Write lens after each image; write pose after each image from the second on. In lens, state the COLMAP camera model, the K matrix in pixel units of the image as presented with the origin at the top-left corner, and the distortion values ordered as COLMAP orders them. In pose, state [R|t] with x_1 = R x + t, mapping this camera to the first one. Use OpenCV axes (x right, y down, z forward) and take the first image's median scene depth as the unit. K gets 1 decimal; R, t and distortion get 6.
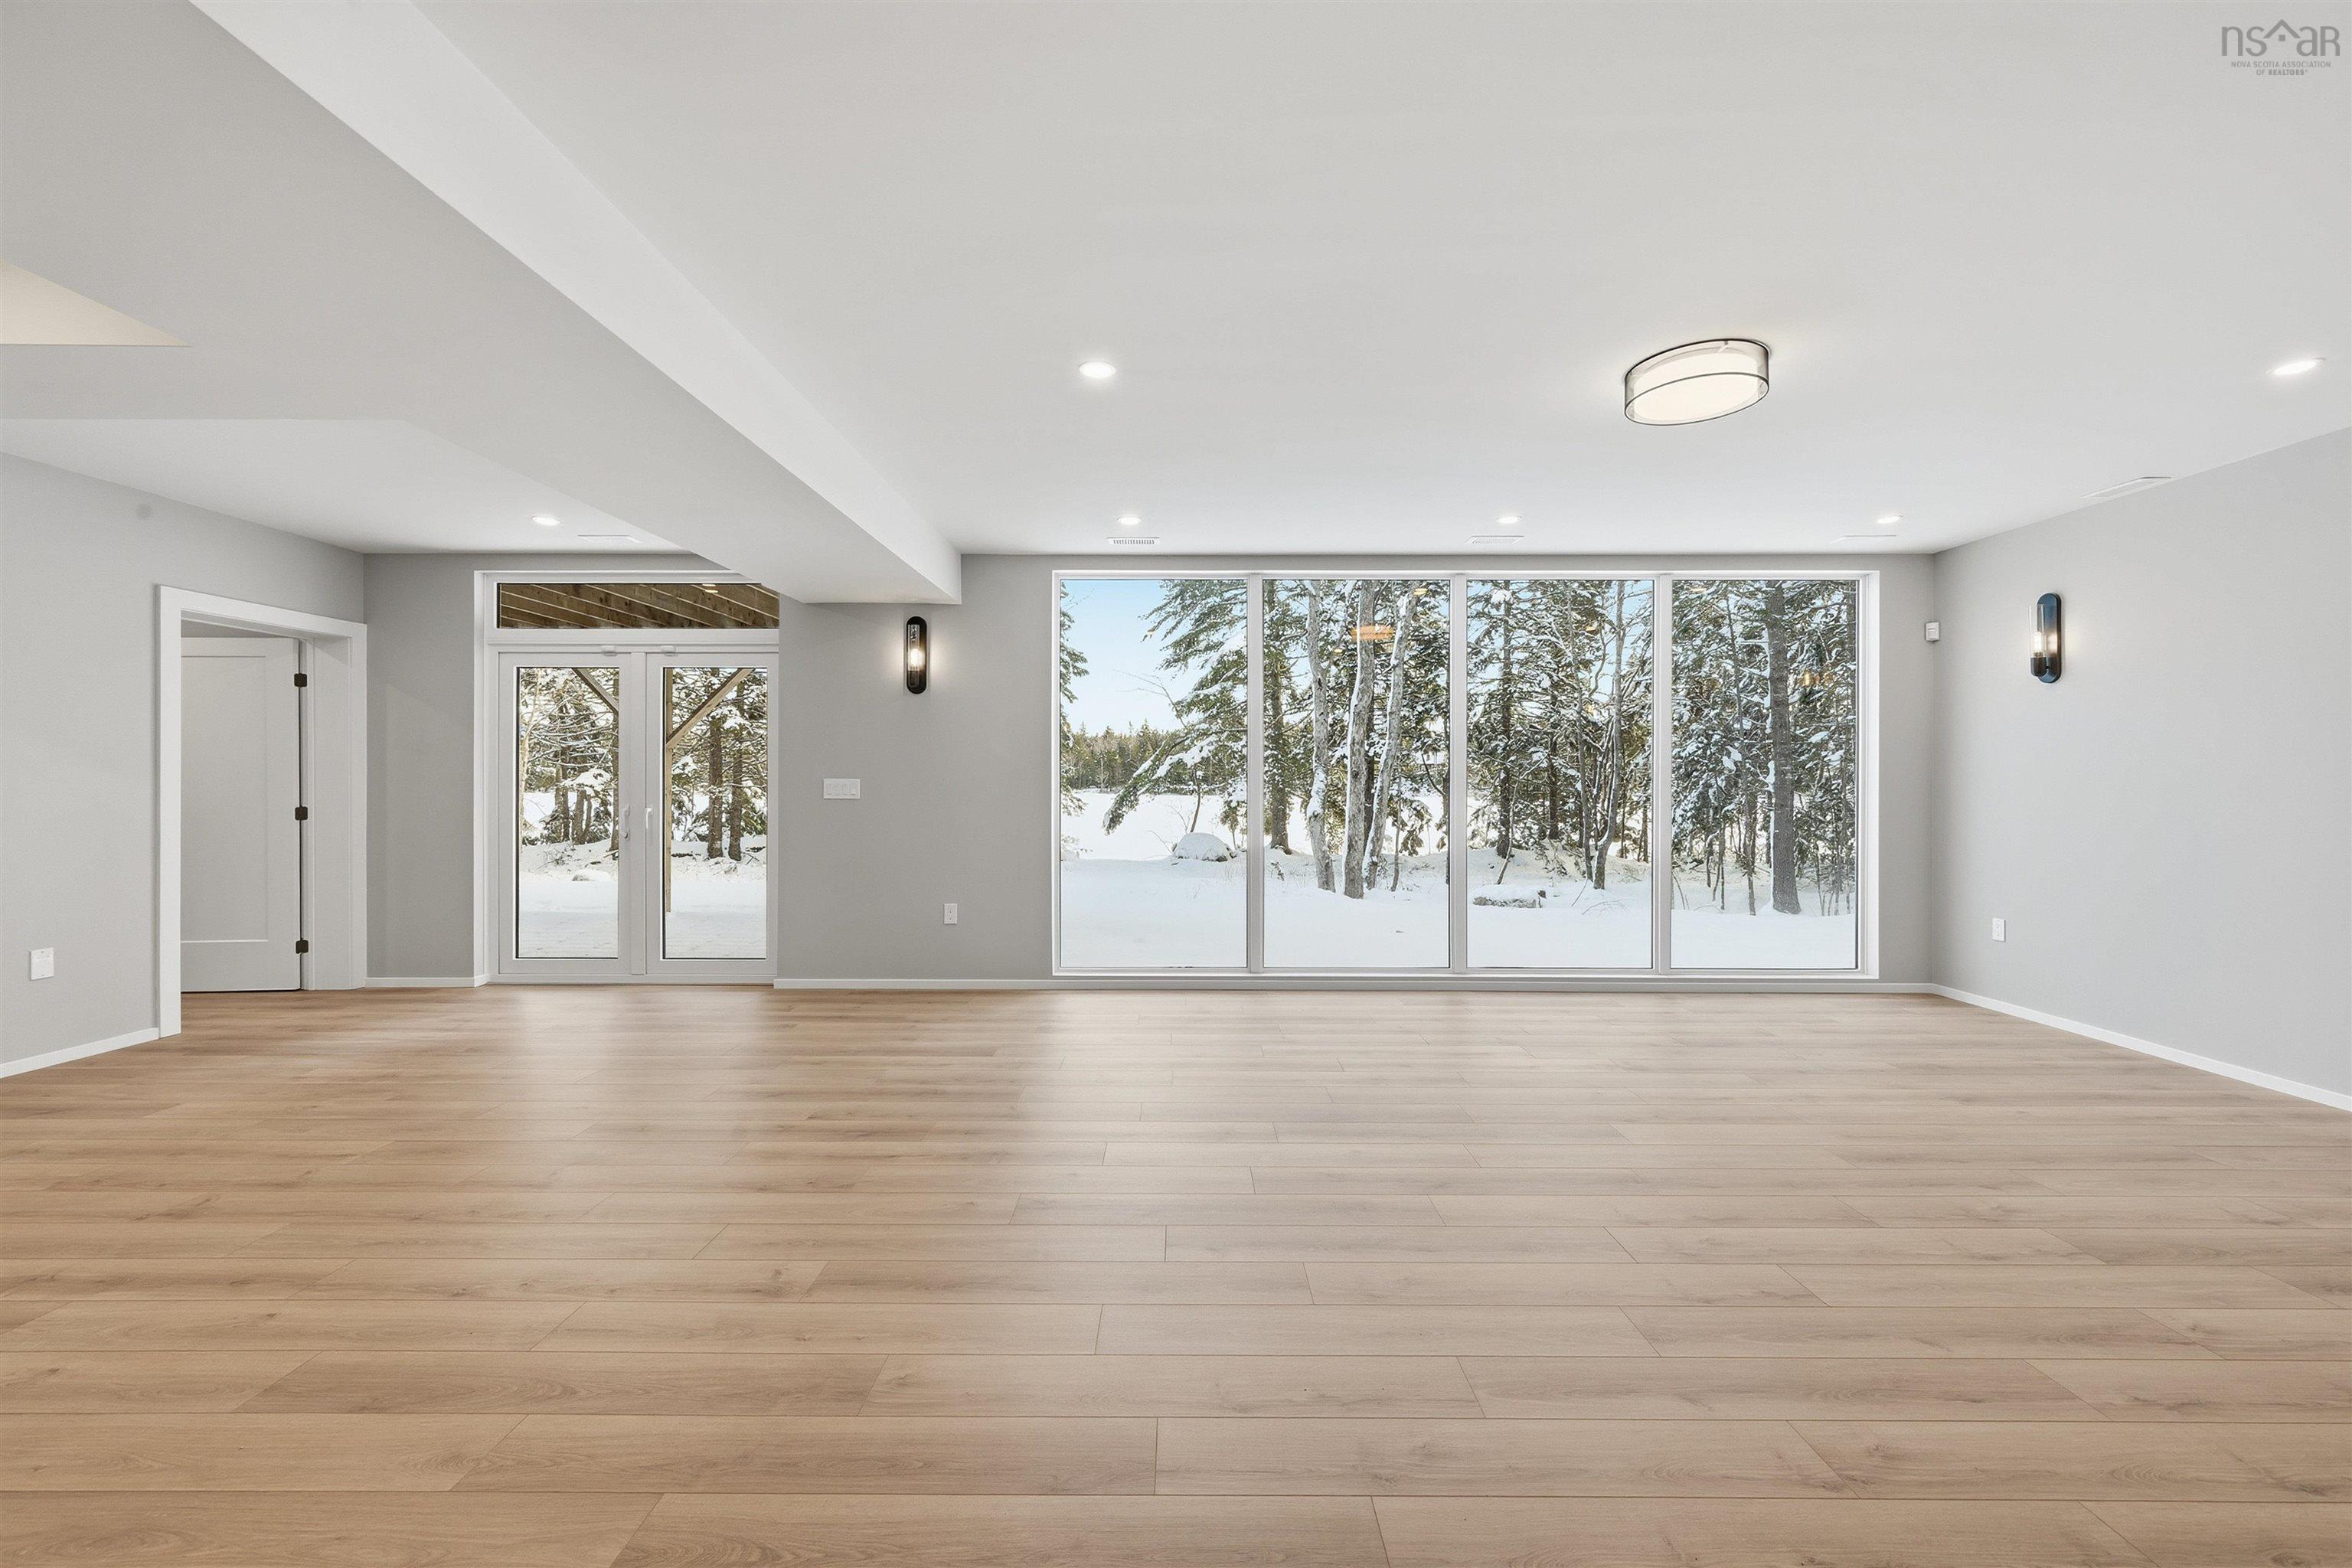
lens RADIAL K [[925.3, 0, 1176.0], [0, 925.3, 784.0], [0, 0, 1]] dist [-0.002188, 0.000221]
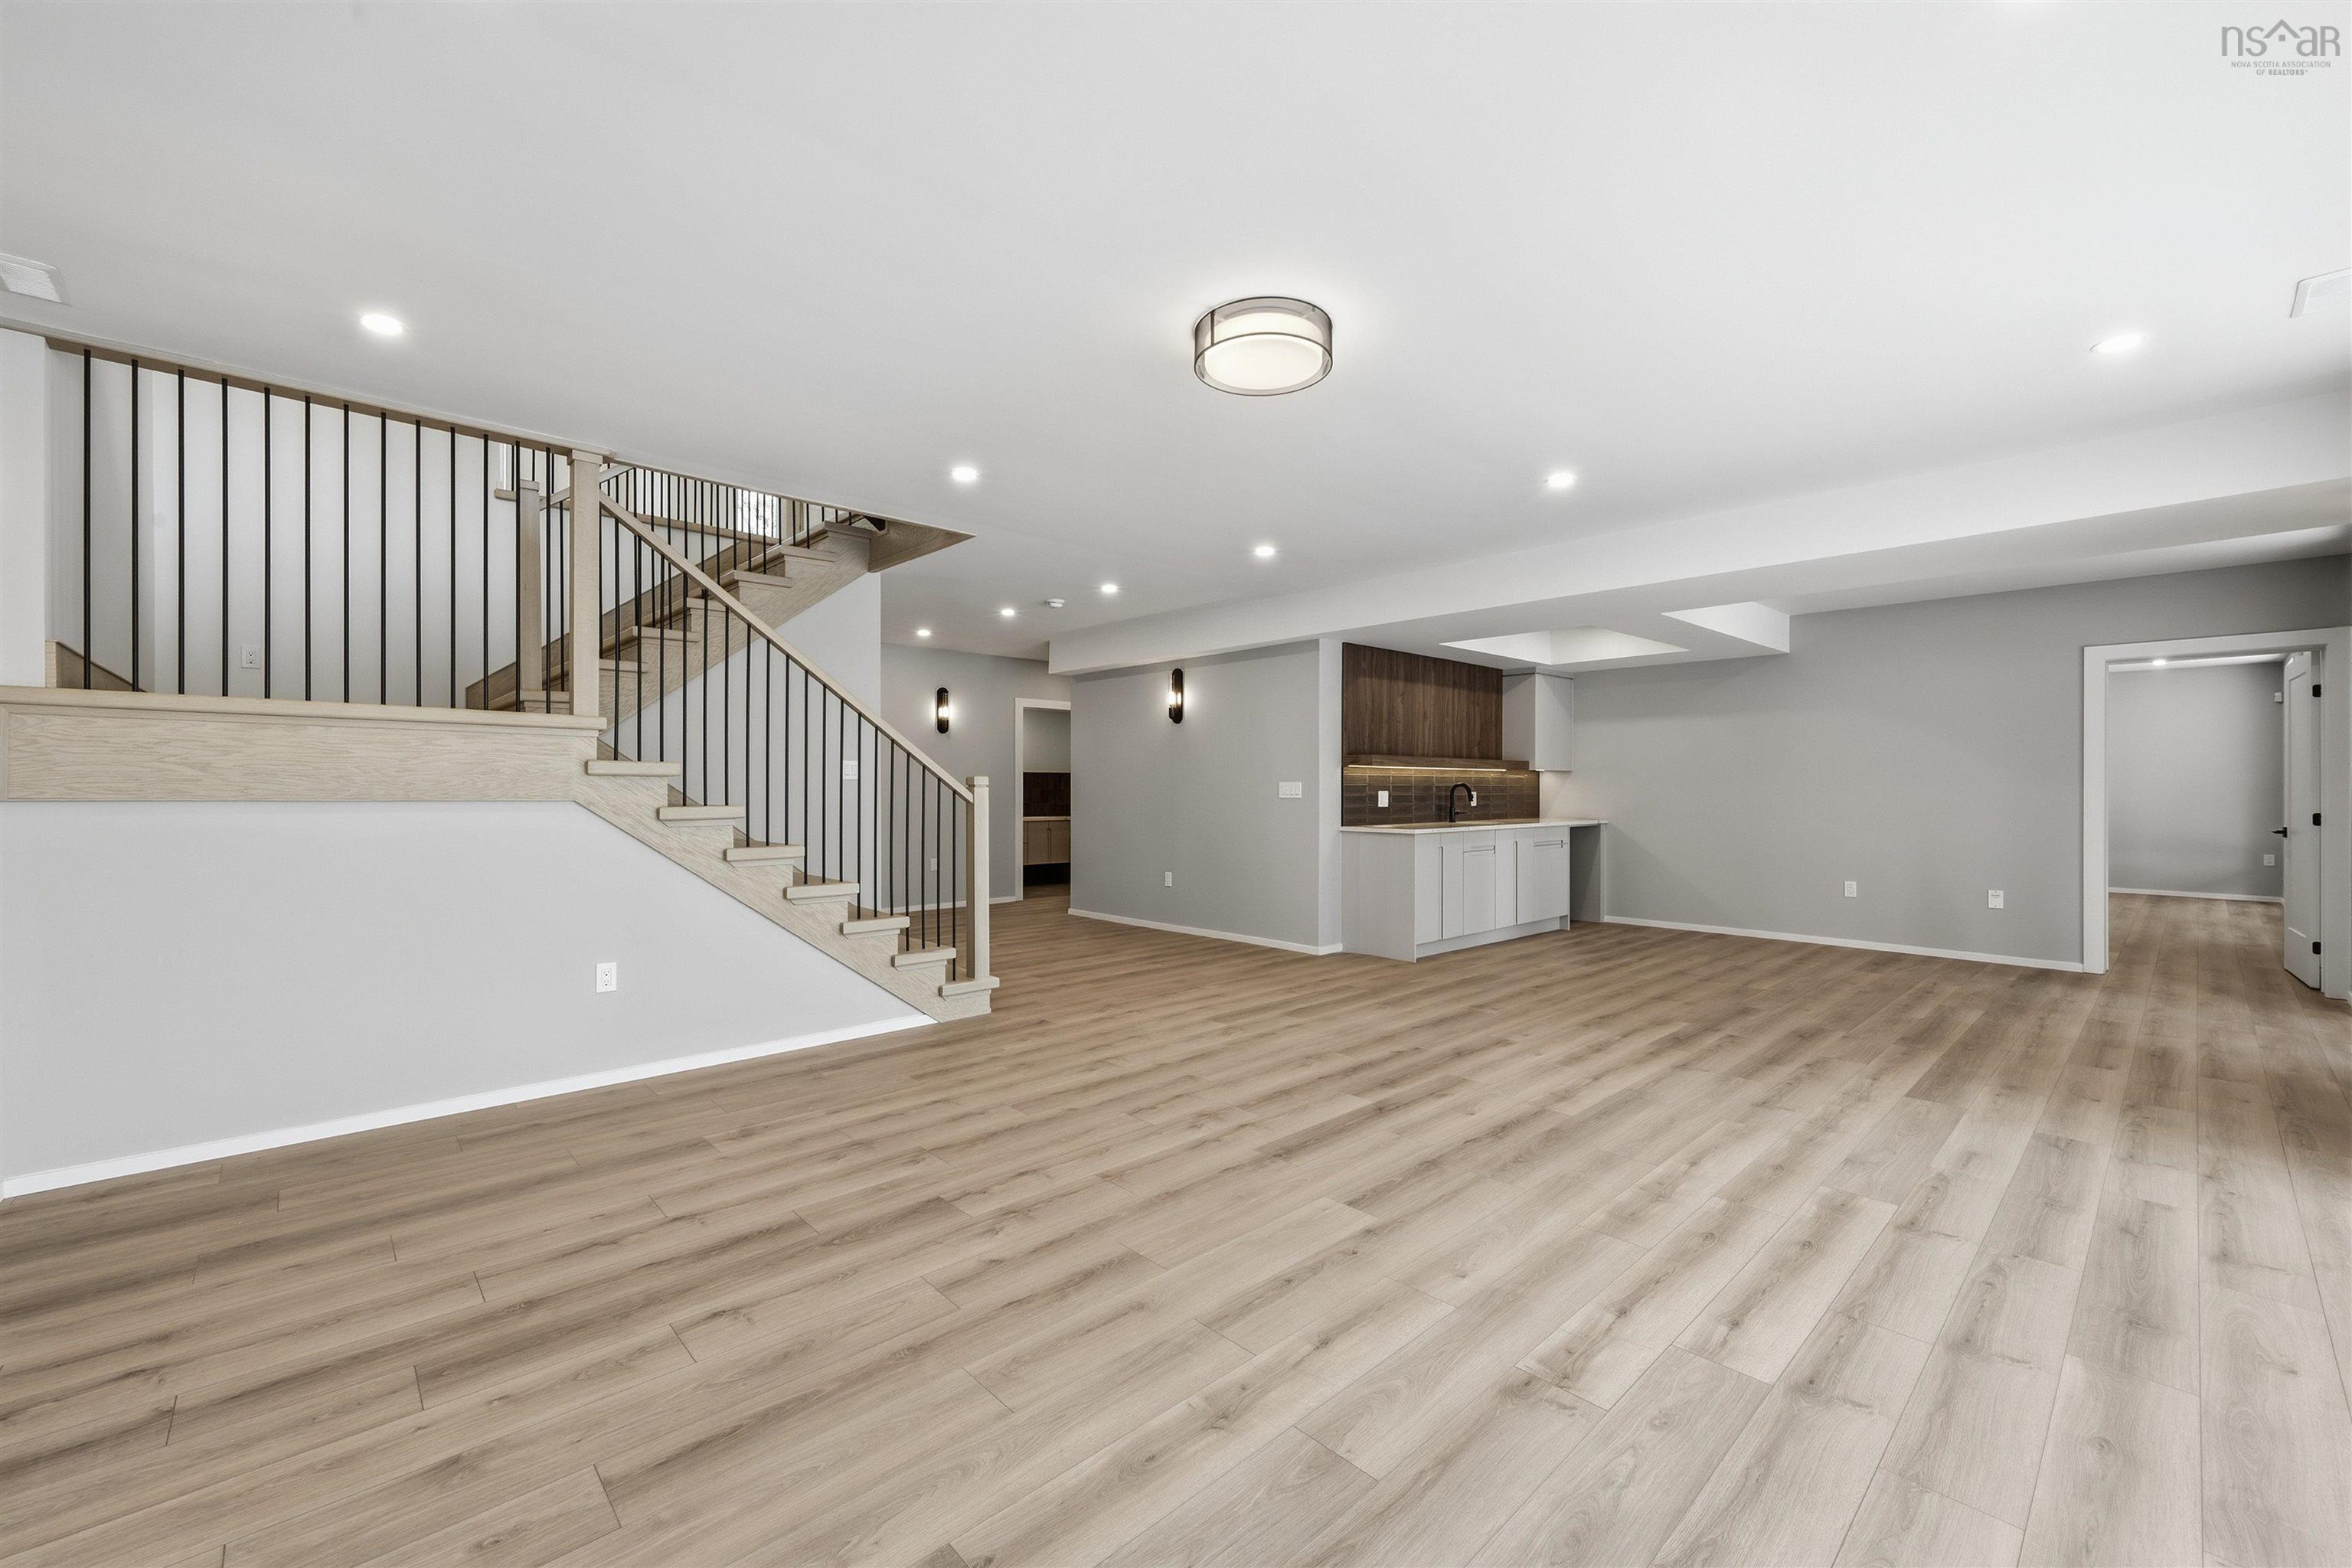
lens RADIAL K [[958.4, 0, 1176.0], [0, 958.4, 784.0], [0, 0, 1]] dist [0.000093, -0.000095]
pose [[-0.732840, -0.006275, -0.680372, 1.430072], [-0.005955, 0.999978, -0.002808, 0.006370], [0.680375, 0.001993, -0.732862, 1.843681]]
